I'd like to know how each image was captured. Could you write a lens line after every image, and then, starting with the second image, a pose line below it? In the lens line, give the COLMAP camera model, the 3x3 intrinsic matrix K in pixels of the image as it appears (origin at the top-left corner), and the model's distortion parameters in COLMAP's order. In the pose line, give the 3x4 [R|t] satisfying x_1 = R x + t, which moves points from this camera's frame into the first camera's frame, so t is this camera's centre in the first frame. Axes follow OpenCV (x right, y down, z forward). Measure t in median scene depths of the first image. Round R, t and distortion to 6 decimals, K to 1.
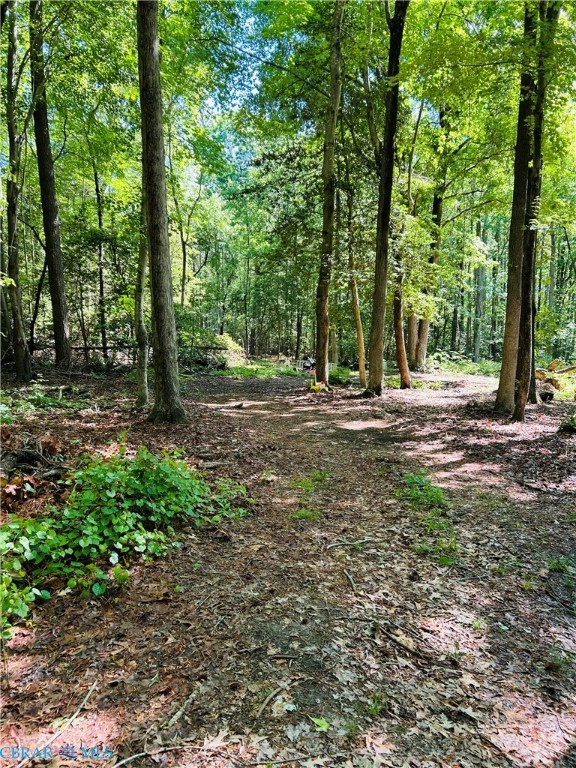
lens RADIAL K [[588.0, 0, 288.1], [0, 588.0, 397.7], [0, 0, 1]] dist [0.053117, -0.057375]
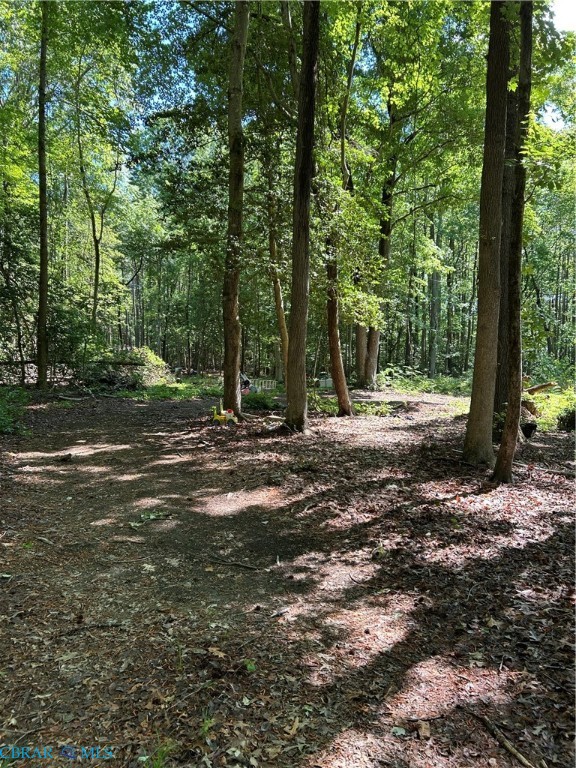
lens RADIAL K [[588.0, 0, 288.1], [0, 588.0, 397.7], [0, 0, 1]] dist [0.053117, -0.057375]
pose [[0.997588, -0.008394, 0.068899, 0.082226], [0.010059, 0.999665, -0.023855, -0.024302], [-0.068675, 0.024490, 0.997338, 0.264647]]
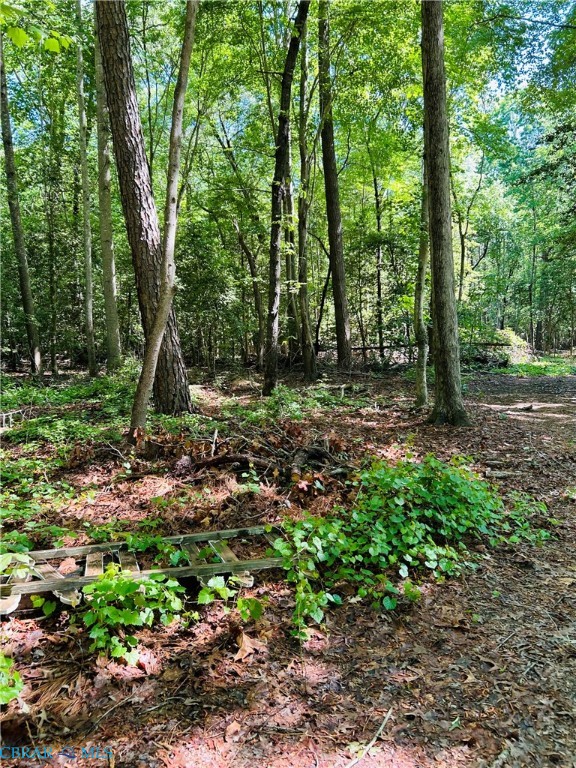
lens RADIAL K [[588.0, 0, 288.1], [0, 588.0, 397.7], [0, 0, 1]] dist [0.053117, -0.057375]
pose [[0.898138, 0.012036, -0.439548, -0.011640], [-0.010536, 0.999927, 0.005854, -0.002571], [0.439587, -0.000626, 0.898200, 0.016767]]
